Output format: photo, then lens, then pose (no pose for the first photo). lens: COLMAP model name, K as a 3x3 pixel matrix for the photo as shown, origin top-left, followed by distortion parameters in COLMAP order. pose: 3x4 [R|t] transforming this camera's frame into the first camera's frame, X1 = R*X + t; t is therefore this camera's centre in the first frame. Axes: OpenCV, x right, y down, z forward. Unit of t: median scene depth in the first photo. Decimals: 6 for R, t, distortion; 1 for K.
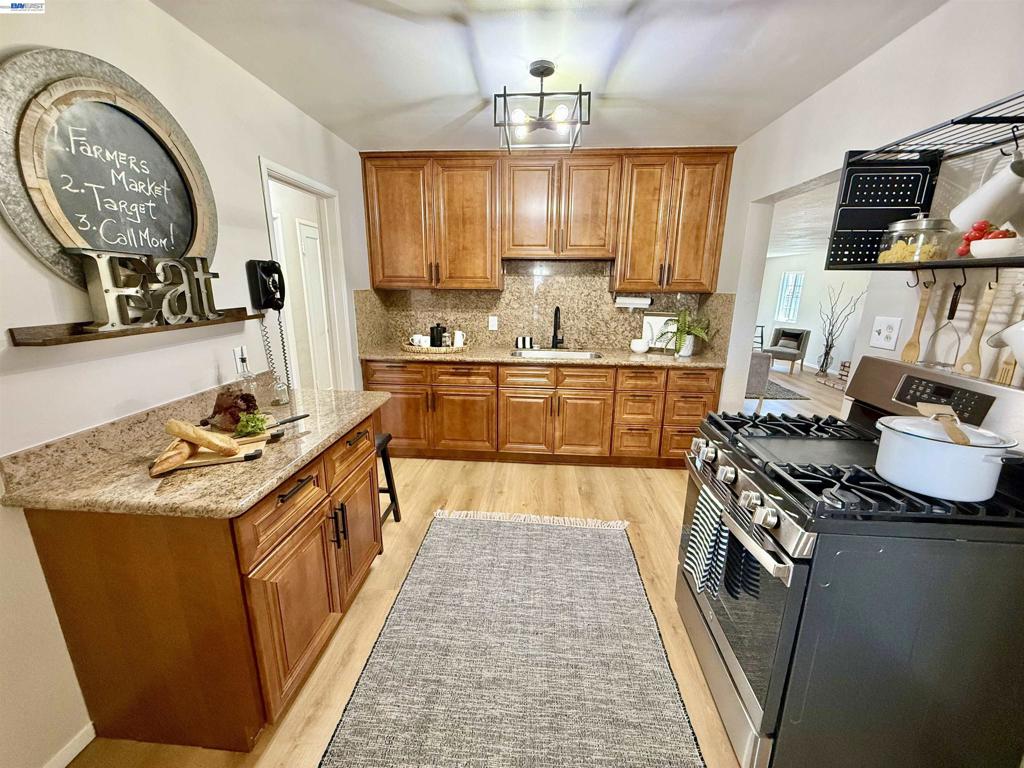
lens RADIAL K [[409.5, 0, 510.2], [0, 409.5, 383.3], [0, 0, 1]] dist [0.000483, -0.000441]
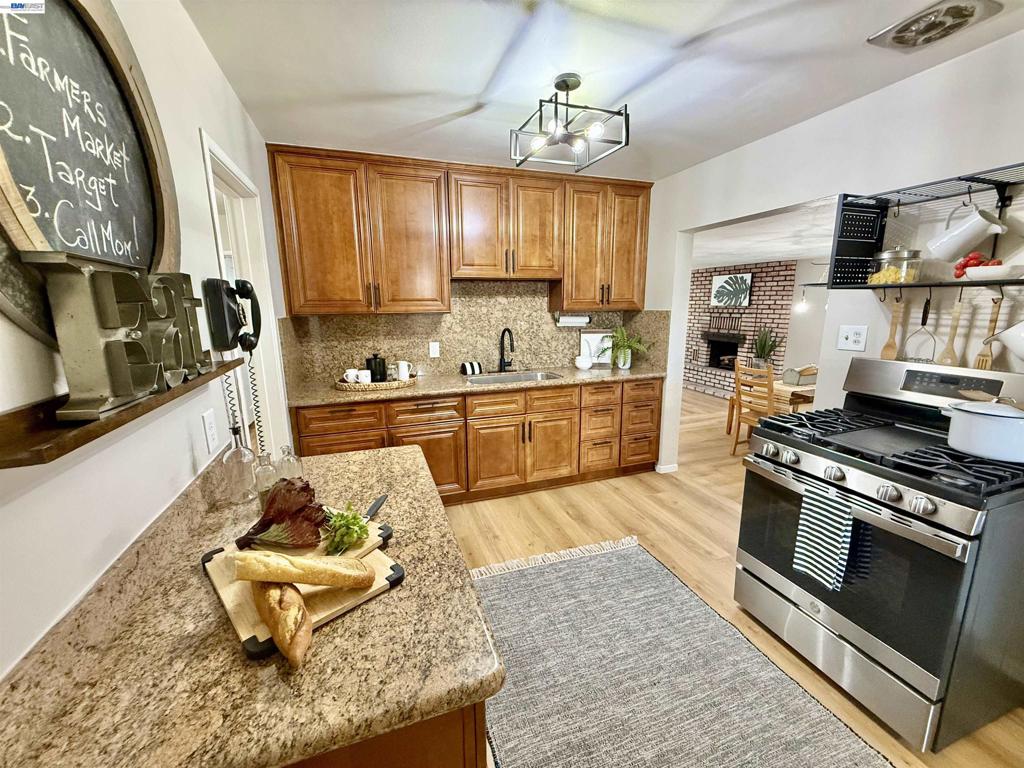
lens RADIAL K [[409.5, 0, 510.3], [0, 409.5, 383.5], [0, 0, 1]] dist [0.000483, -0.000441]
pose [[0.915796, -0.094890, 0.390275, -0.296887], [0.113228, 0.993274, -0.024193, -0.039193], [-0.385354, 0.066345, 0.920381, 0.135927]]
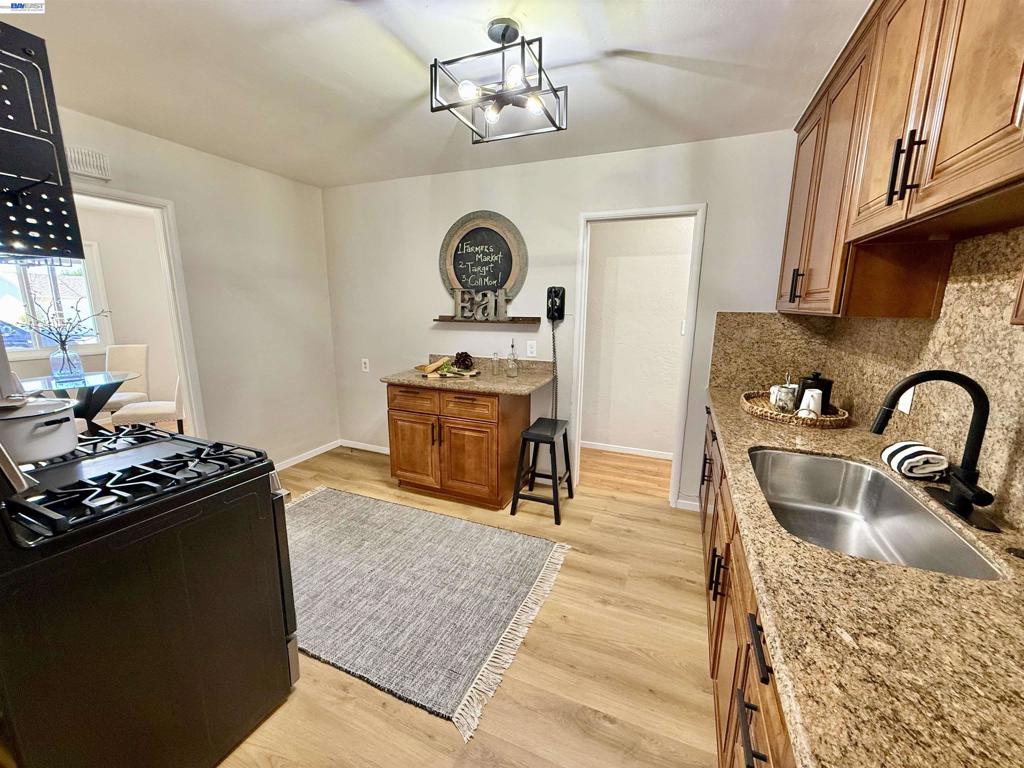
lens RADIAL K [[409.5, 0, 511.5], [0, 409.5, 383.2], [0, 0, 1]] dist [0.000483, -0.000441]
pose [[-0.312915, 0.168340, -0.934744, 0.576993], [-0.239578, 0.938353, 0.249191, -0.200469], [0.919068, 0.301920, -0.253295, 0.876858]]
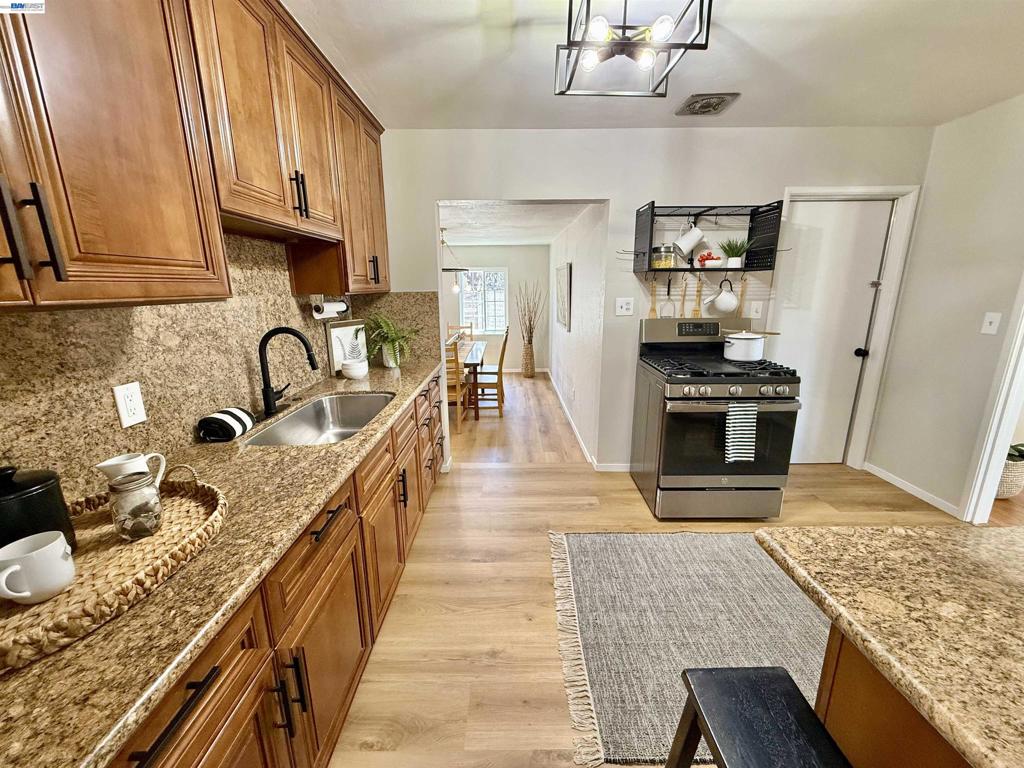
lens RADIAL K [[409.5, 0, 509.6], [0, 409.5, 383.2], [0, 0, 1]] dist [0.000483, -0.000441]
pose [[-0.075000, -0.239899, 0.967896, -0.455189], [0.245914, 0.936203, 0.251099, -0.204562], [-0.966386, 0.256851, -0.011220, 0.848360]]
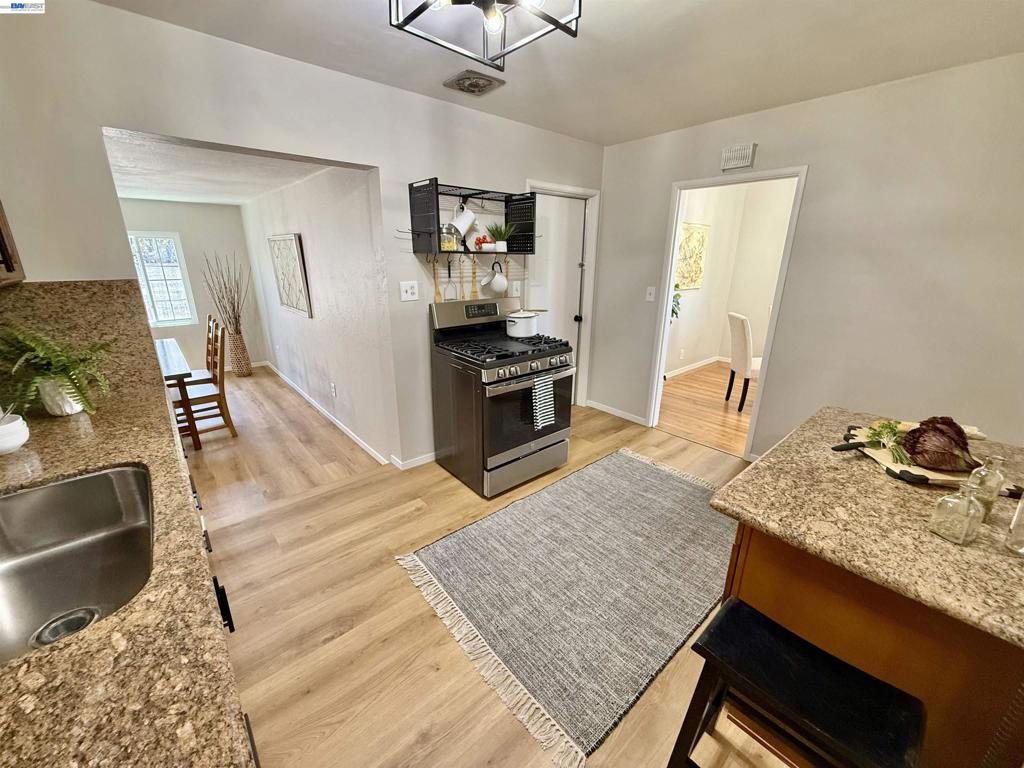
lens RADIAL K [[409.5, 0, 510.4], [0, 409.5, 383.6], [0, 0, 1]] dist [0.000483, -0.000441]
pose [[-0.710117, -0.226767, 0.666567, -0.293787], [0.154606, 0.873388, 0.461834, -0.264390], [-0.686900, 0.431011, -0.585148, 0.983398]]
